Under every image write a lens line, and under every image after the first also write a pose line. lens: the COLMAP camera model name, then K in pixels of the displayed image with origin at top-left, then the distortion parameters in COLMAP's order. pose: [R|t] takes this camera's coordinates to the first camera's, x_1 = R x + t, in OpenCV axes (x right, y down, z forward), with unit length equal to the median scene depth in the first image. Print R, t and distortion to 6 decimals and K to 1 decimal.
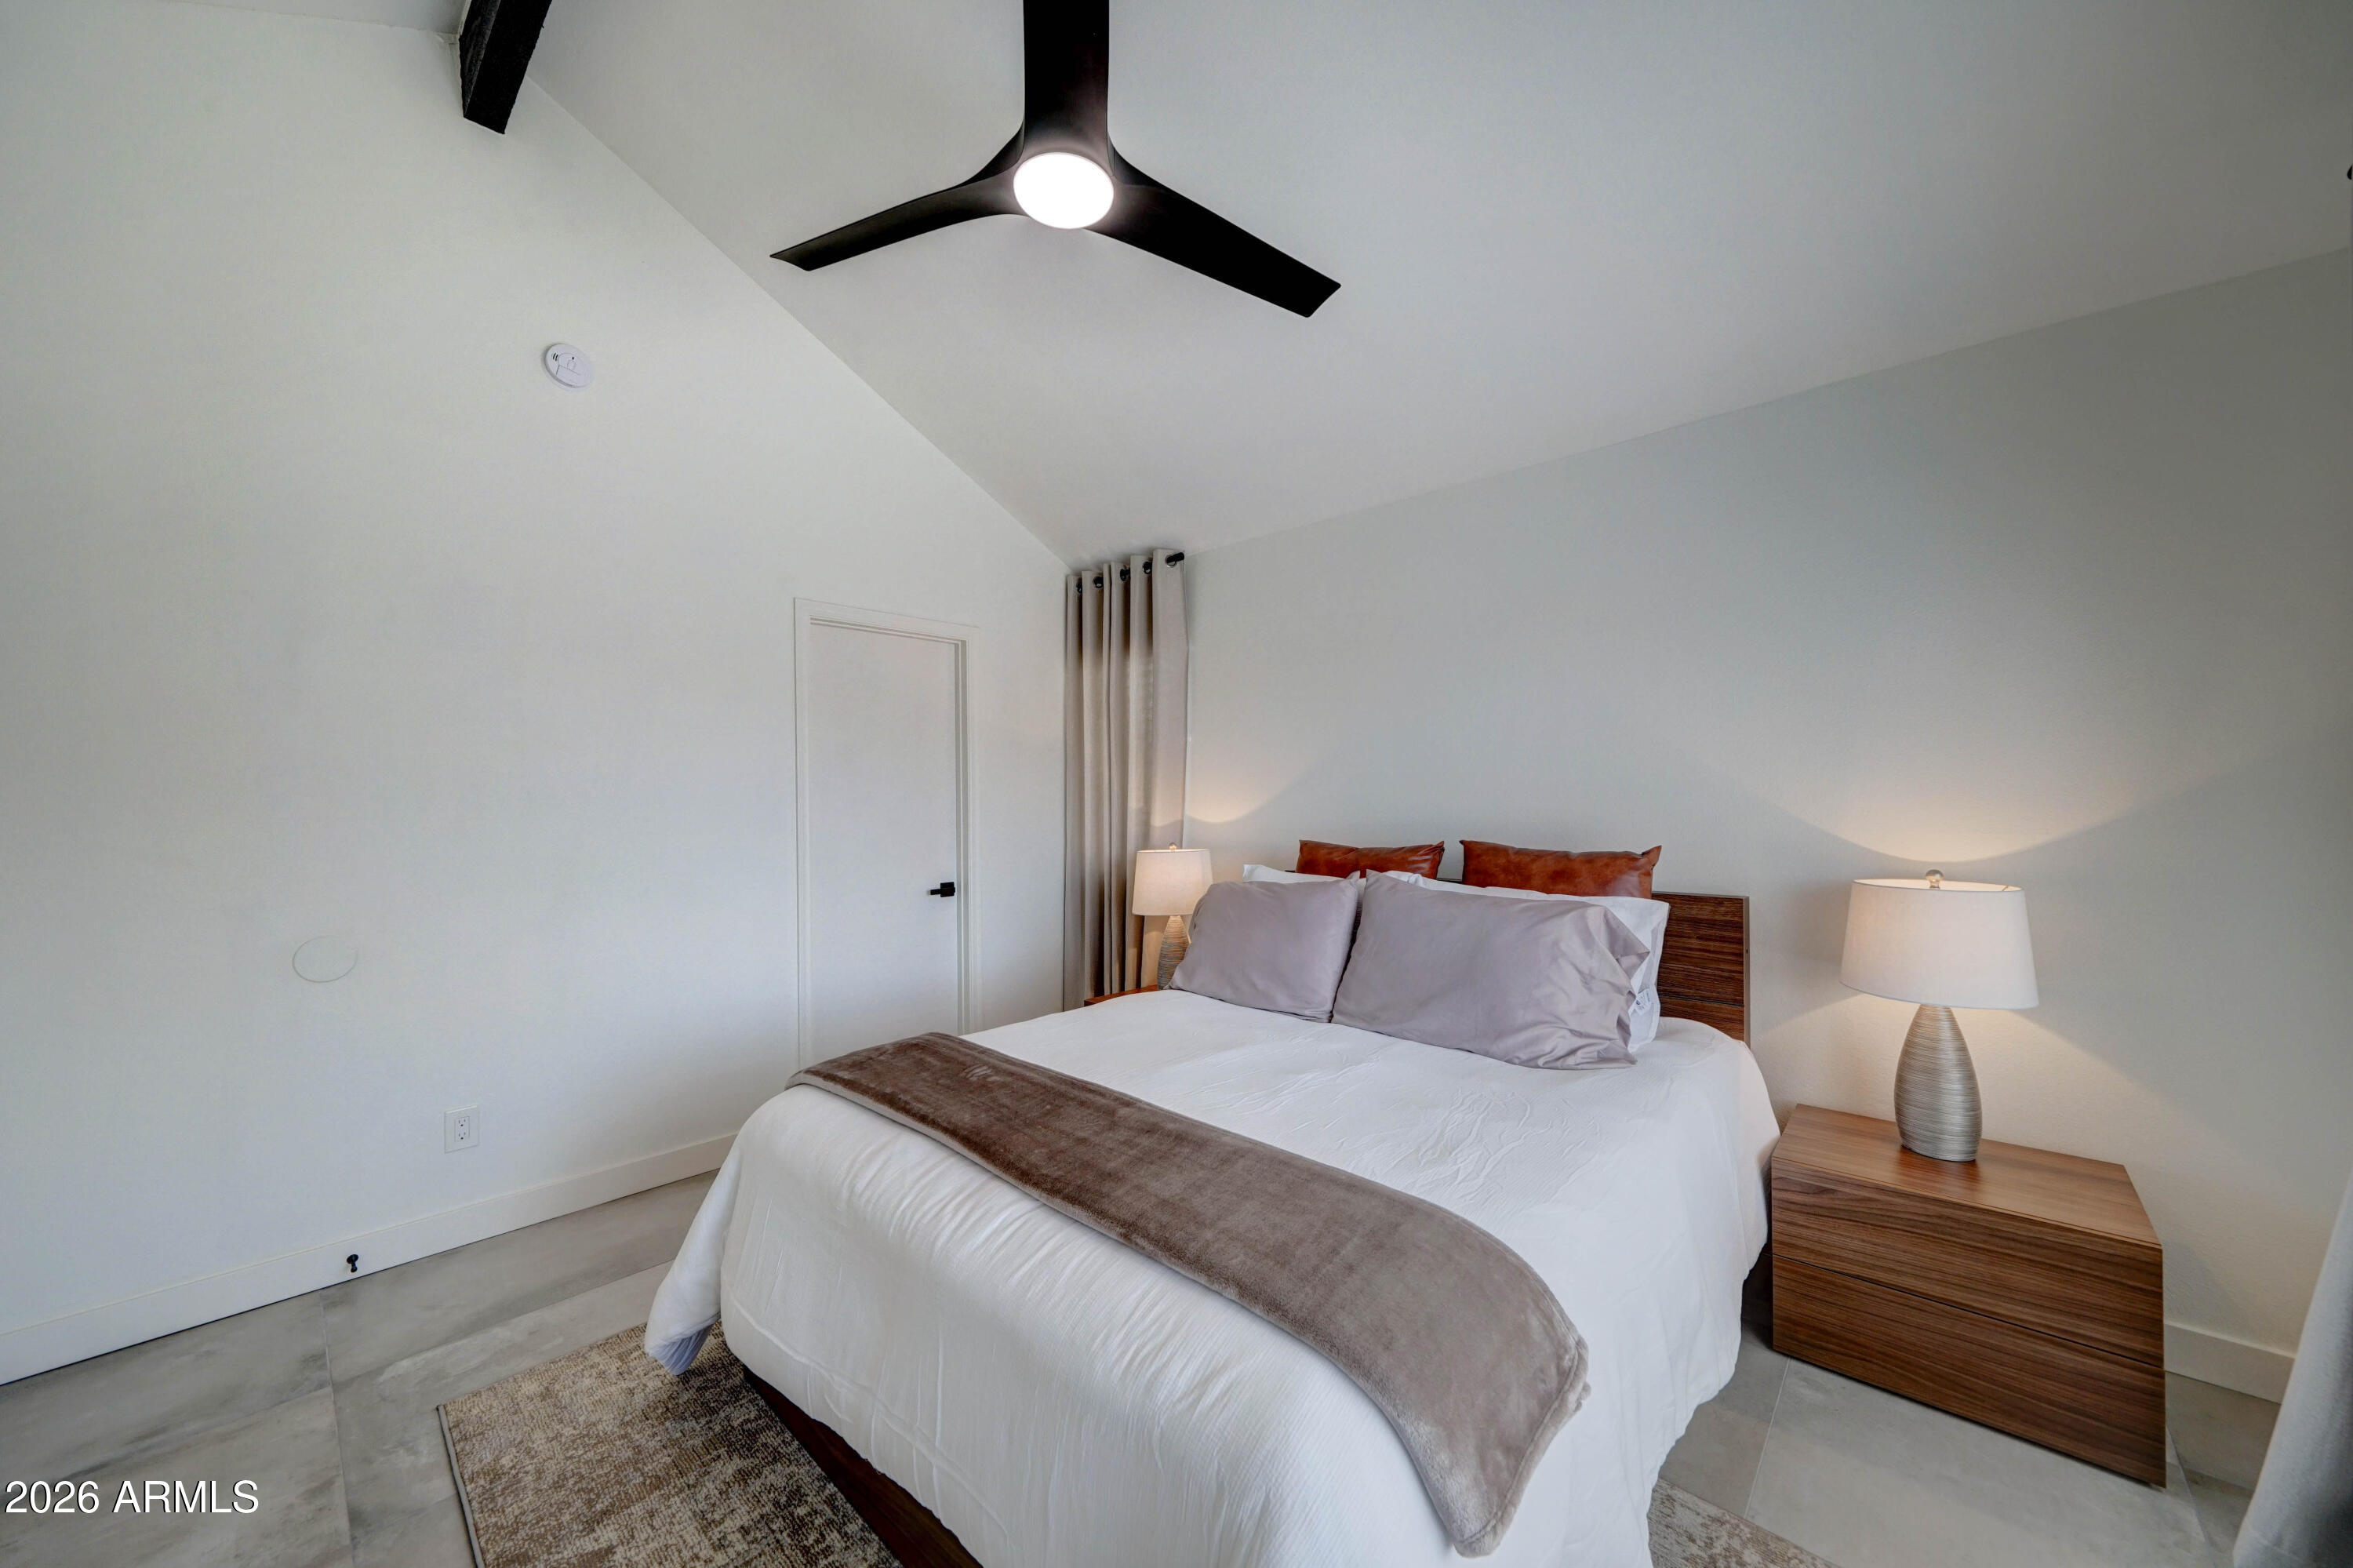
lens RADIAL K [[871.2, 0, 1178.9], [0, 871.2, 796.8], [0, 0, 1]] dist [-0.011949, 0.000646]
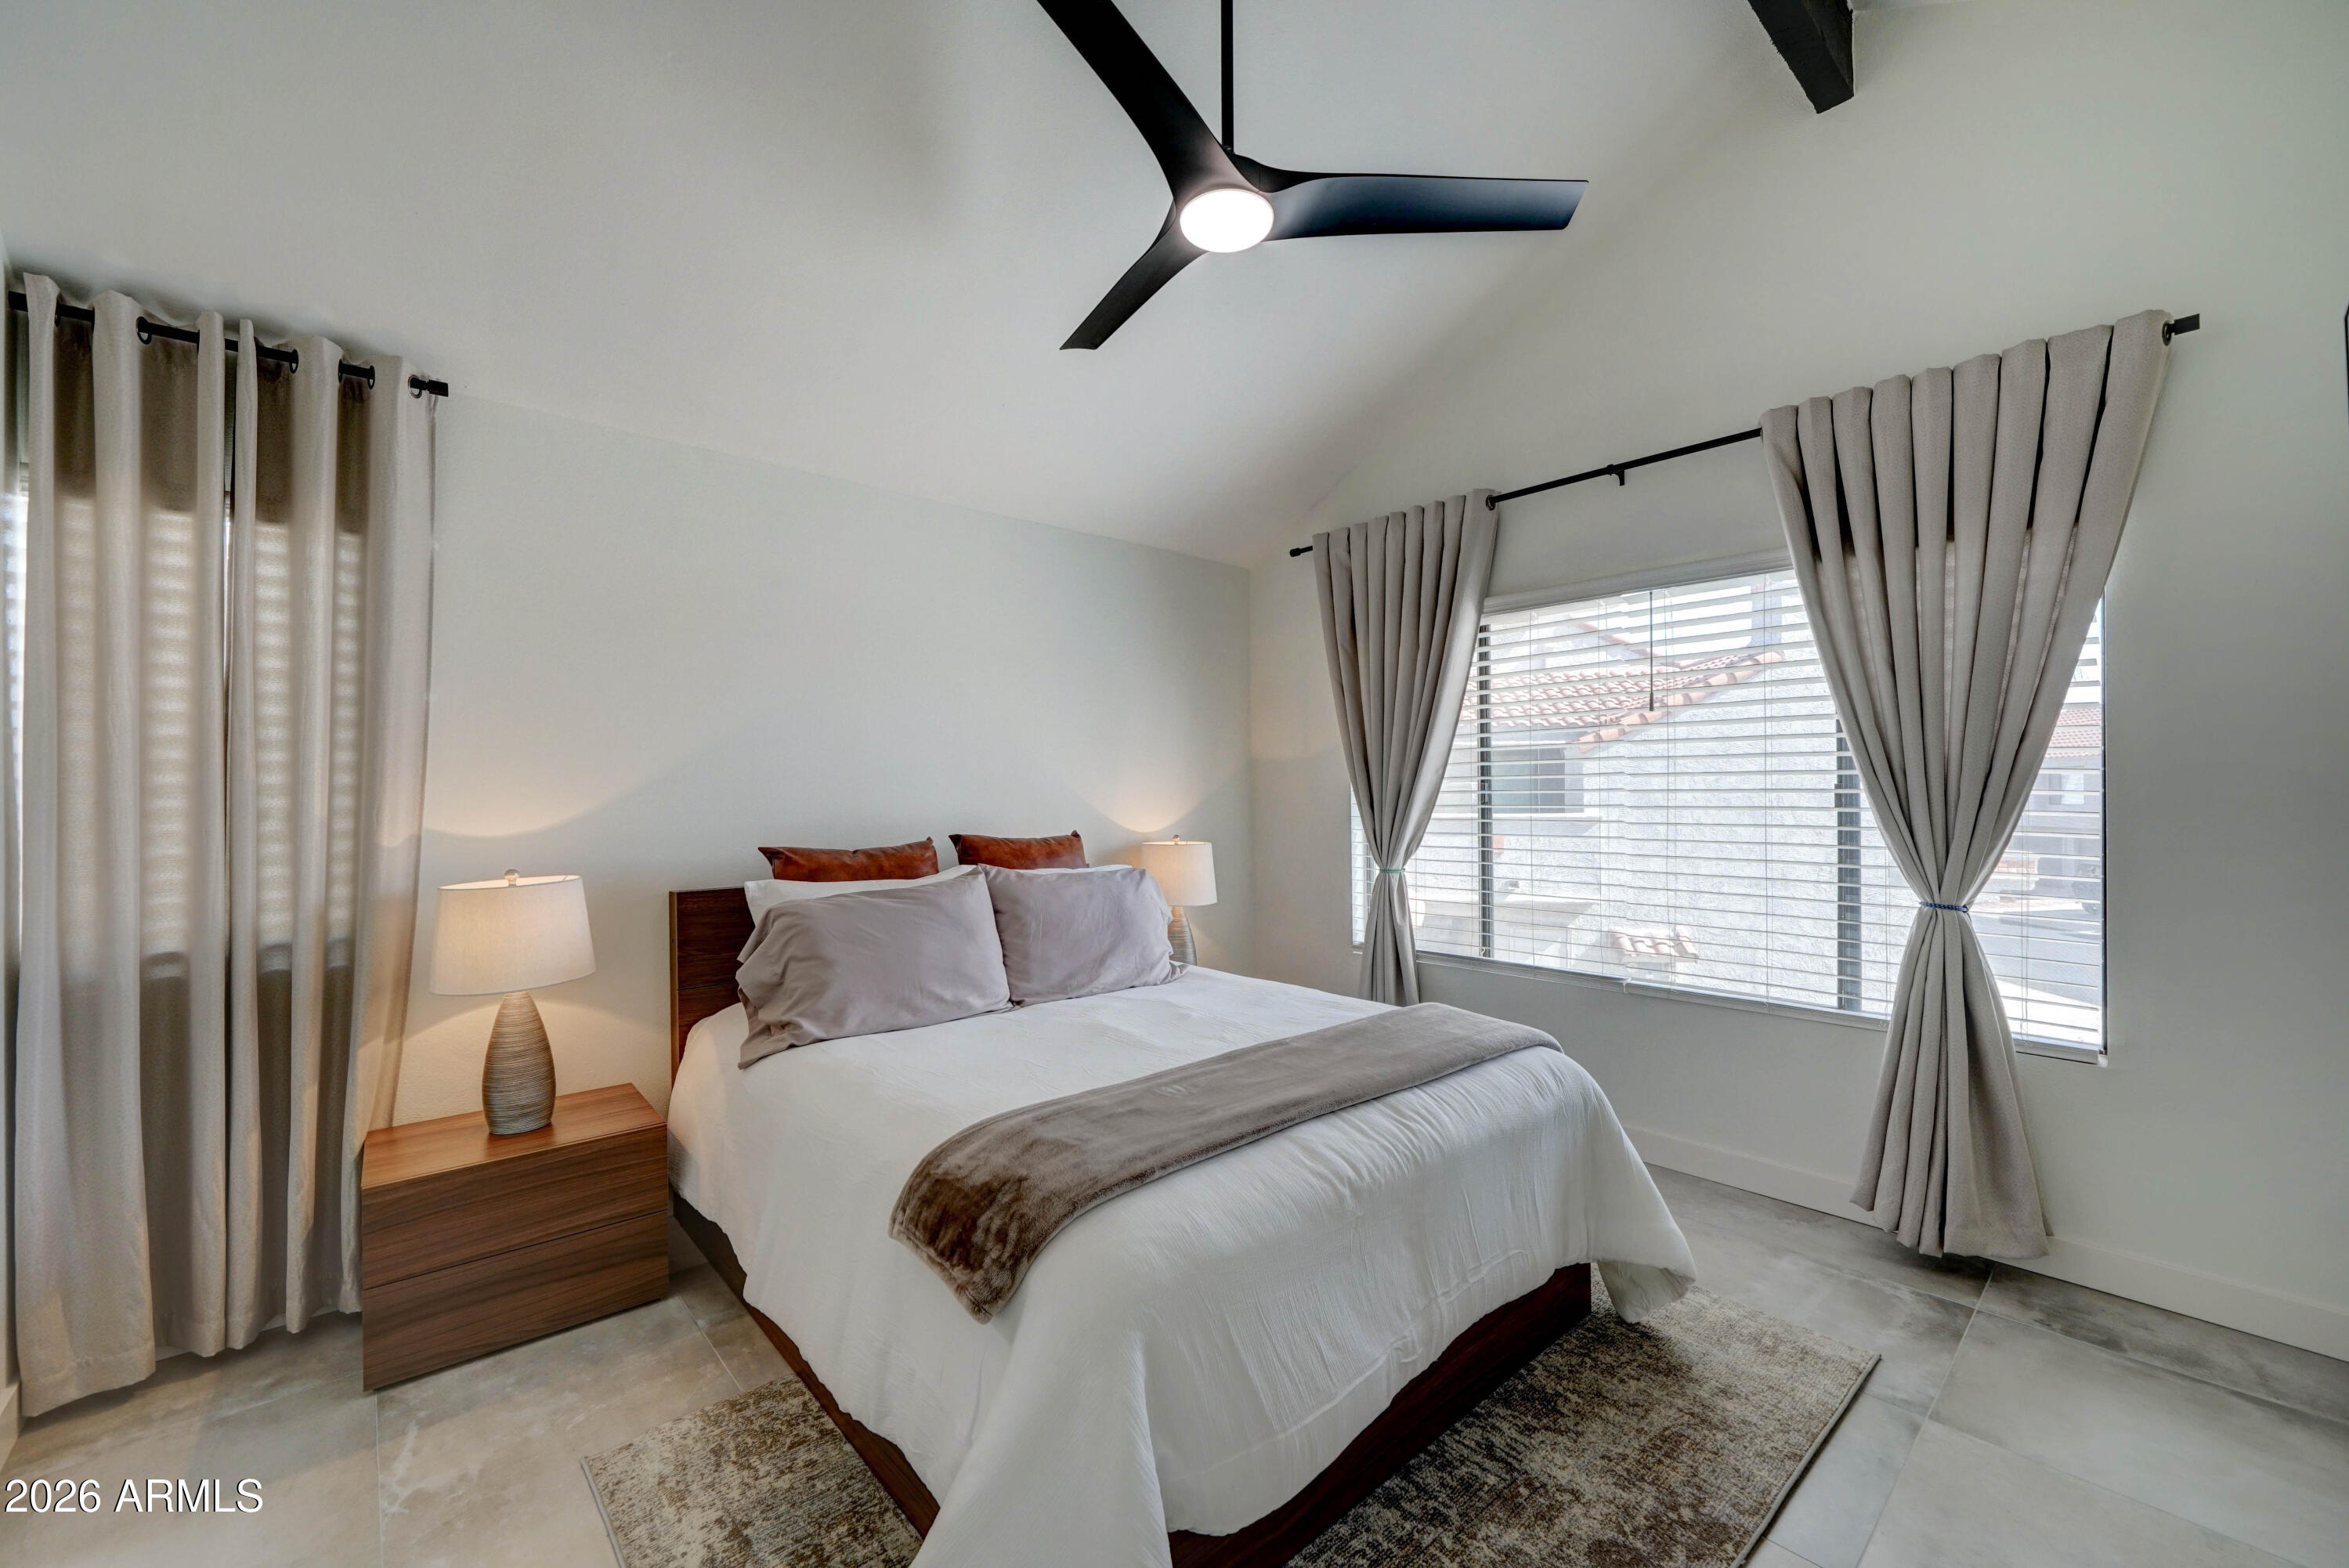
lens RADIAL K [[953.4, 0, 1174.3], [0, 953.4, 791.0], [0, 0, 1]] dist [-0.000901, -0.000199]
pose [[0.077782, 0.005841, 0.996953, -0.889318], [-0.000158, 0.999983, -0.005847, 0.002731], [-0.996970, 0.000297, 0.077782, 0.662493]]
